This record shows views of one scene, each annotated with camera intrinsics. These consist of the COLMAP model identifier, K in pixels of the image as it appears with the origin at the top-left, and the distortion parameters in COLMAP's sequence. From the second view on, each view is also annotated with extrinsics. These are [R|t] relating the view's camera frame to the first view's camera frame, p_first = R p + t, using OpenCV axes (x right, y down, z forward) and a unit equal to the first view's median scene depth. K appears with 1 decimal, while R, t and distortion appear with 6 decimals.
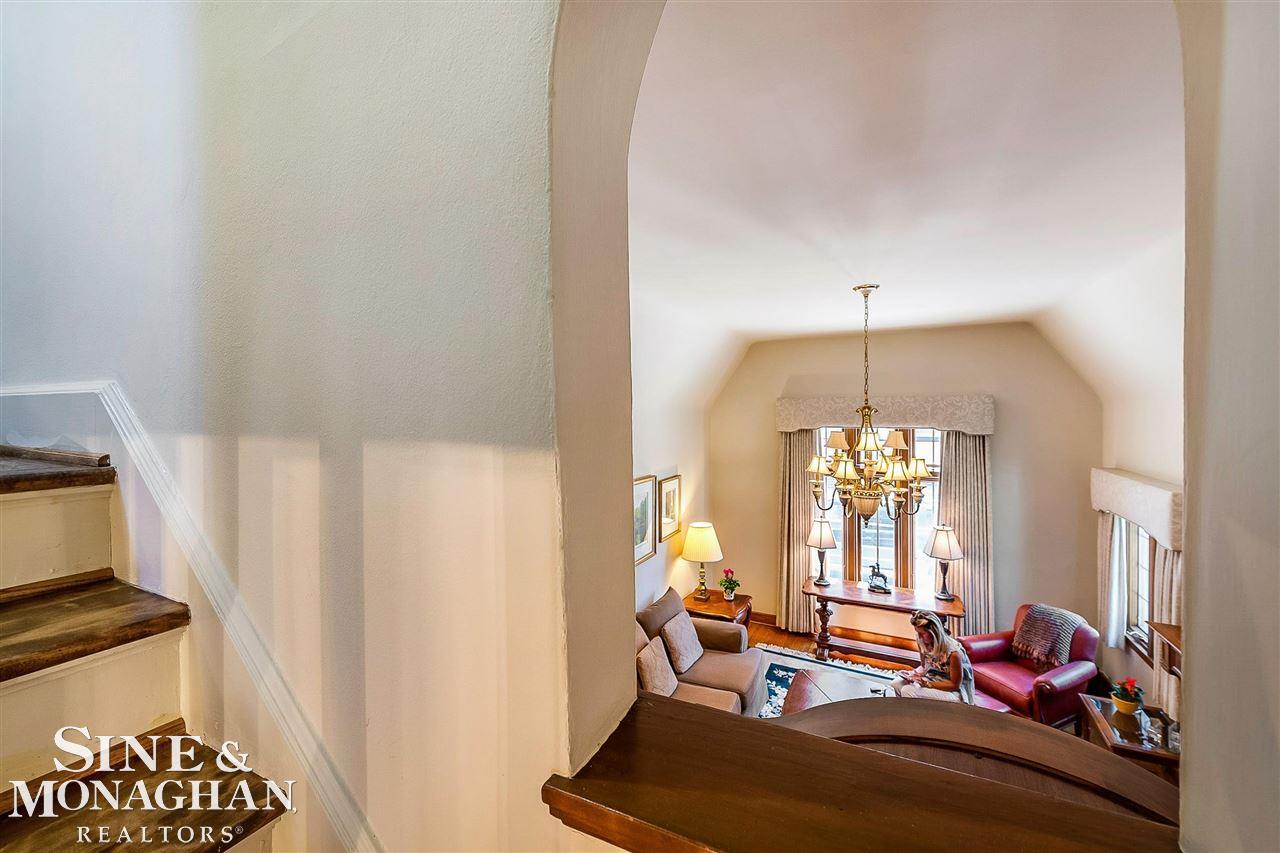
lens RADIAL K [[497.5, 0, 635.6], [0, 497.5, 422.1], [0, 0, 1]] dist [-0.001102, 0.000134]
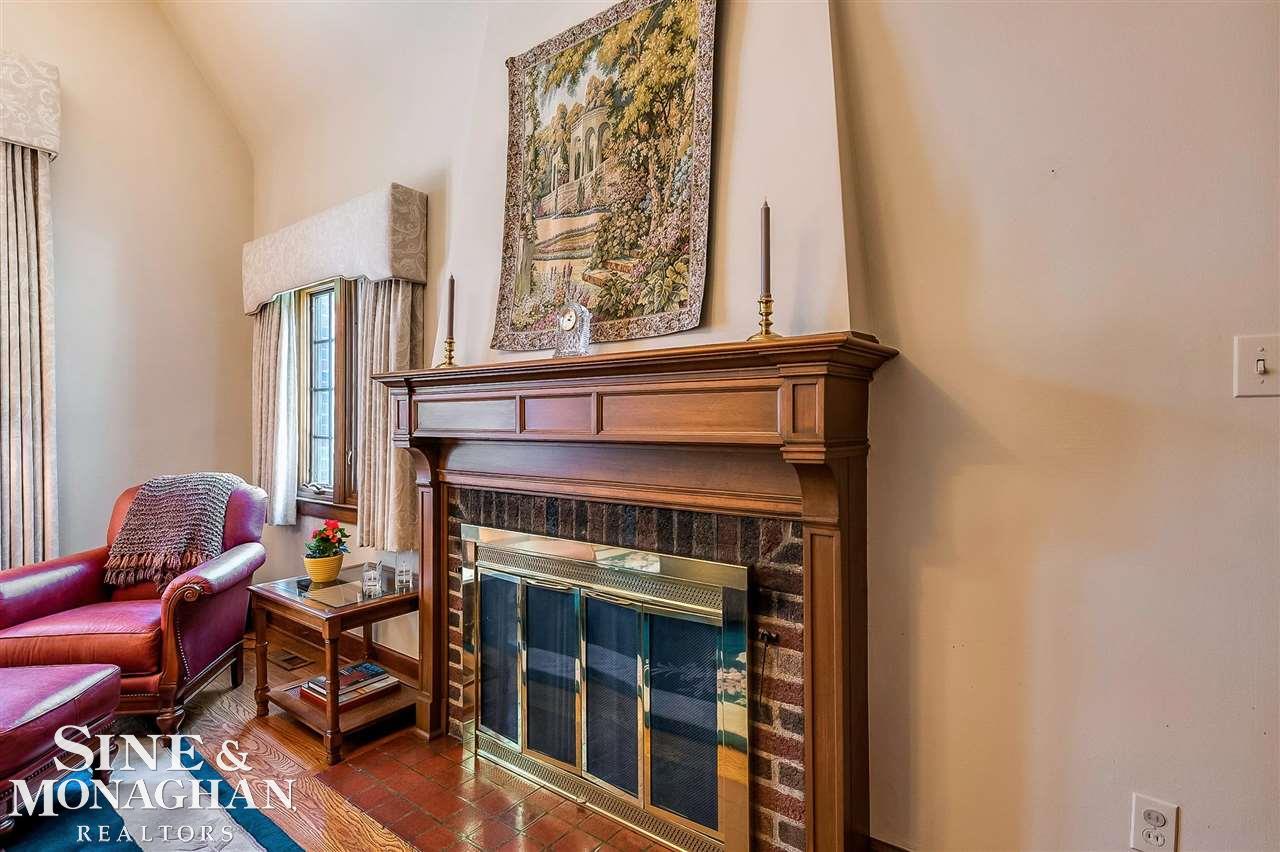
lens RADIAL K [[611.6, 0, 637.3], [0, 611.6, 419.3], [0, 0, 1]] dist [0.006329, 0.000581]
pose [[0.186923, 0.009515, 0.982329, 0.284688], [0.006037, 0.999923, -0.010835, 0.314167], [-0.982356, 0.007956, 0.186851, 0.401831]]
